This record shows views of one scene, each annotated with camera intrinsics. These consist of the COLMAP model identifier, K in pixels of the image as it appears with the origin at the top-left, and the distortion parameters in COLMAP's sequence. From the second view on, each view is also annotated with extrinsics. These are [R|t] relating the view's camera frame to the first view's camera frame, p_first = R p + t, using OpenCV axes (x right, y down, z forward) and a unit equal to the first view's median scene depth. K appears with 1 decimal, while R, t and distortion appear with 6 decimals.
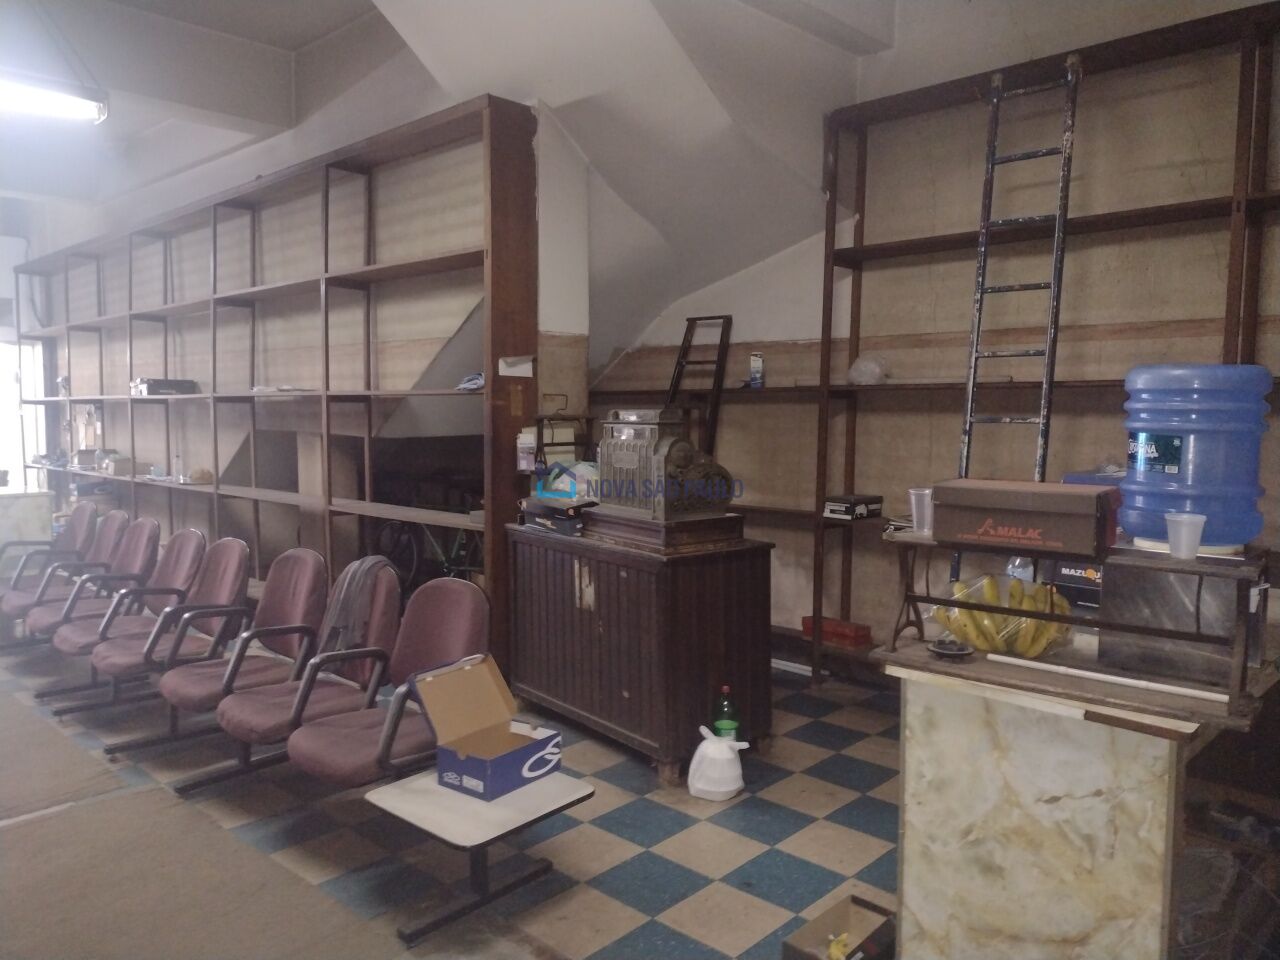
lens RADIAL K [[939.9, 0, 639.0], [0, 939.9, 462.5], [0, 0, 1]] dist [0.083933, -0.101133]
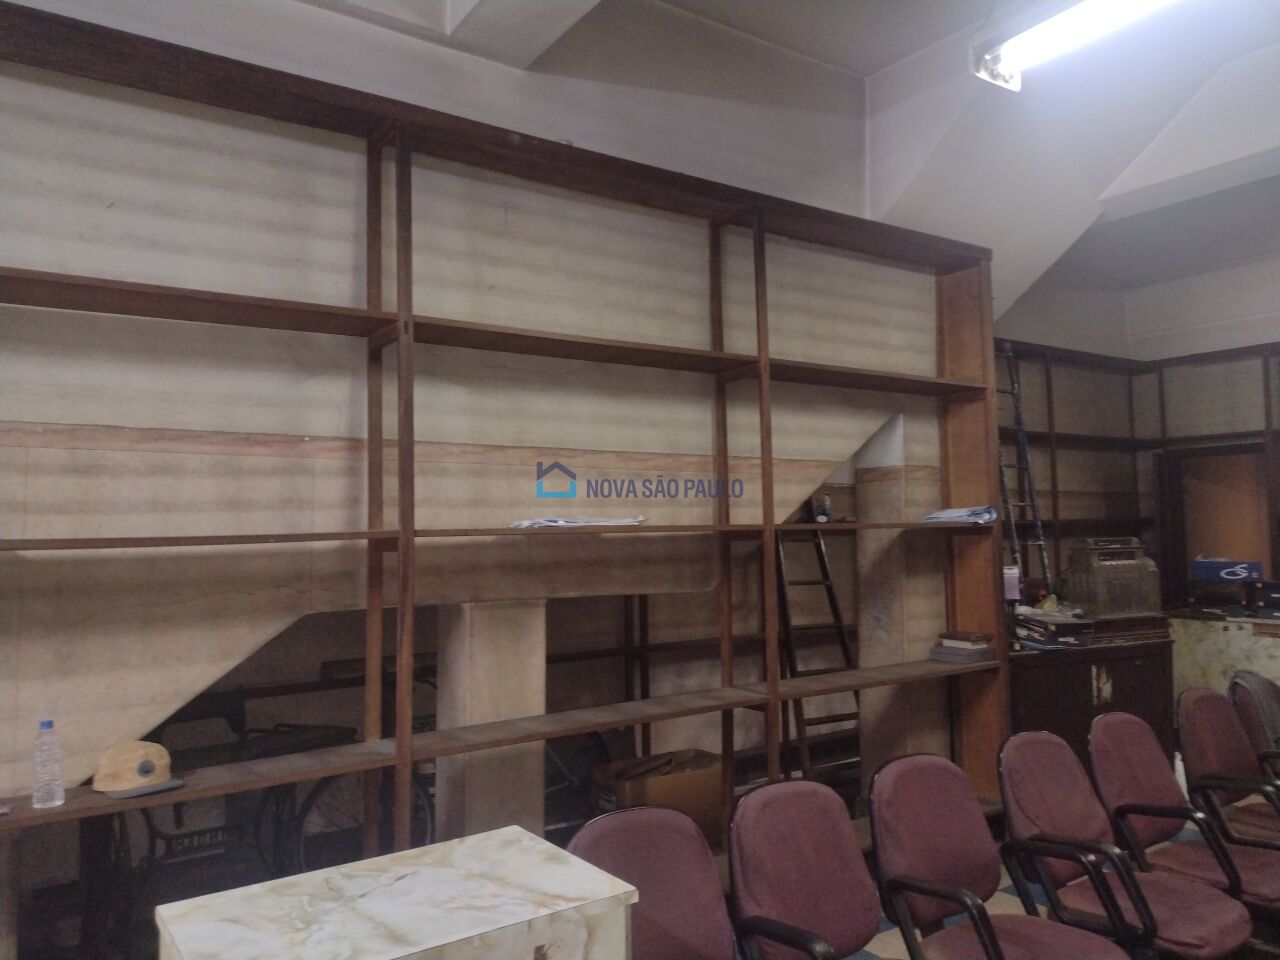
lens RADIAL K [[939.9, 0, 639.0], [0, 939.9, 462.5], [0, 0, 1]] dist [0.083933, -0.101133]
pose [[0.179604, 0.070584, 0.981203, -0.967077], [0.082350, 0.992843, -0.086495, -0.066557], [-0.980286, 0.096337, 0.172506, 0.931654]]
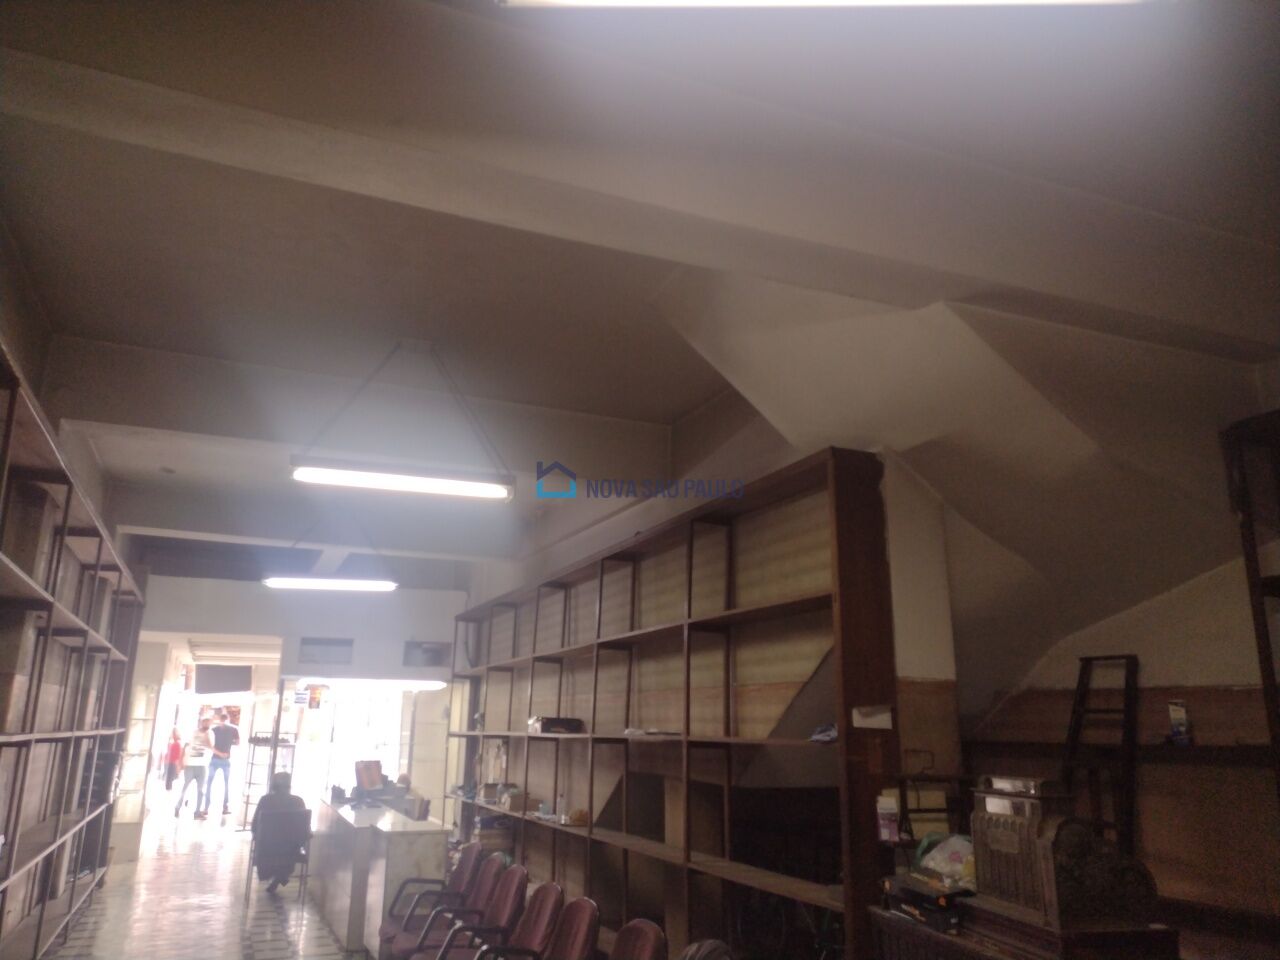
lens RADIAL K [[939.9, 0, 639.0], [0, 939.9, 462.5], [0, 0, 1]] dist [0.083933, -0.101133]
pose [[0.923487, -0.088573, -0.373265, 0.021062], [-0.042799, 0.943121, -0.329683, -0.016664], [0.381236, 0.320433, 0.867169, 0.024690]]
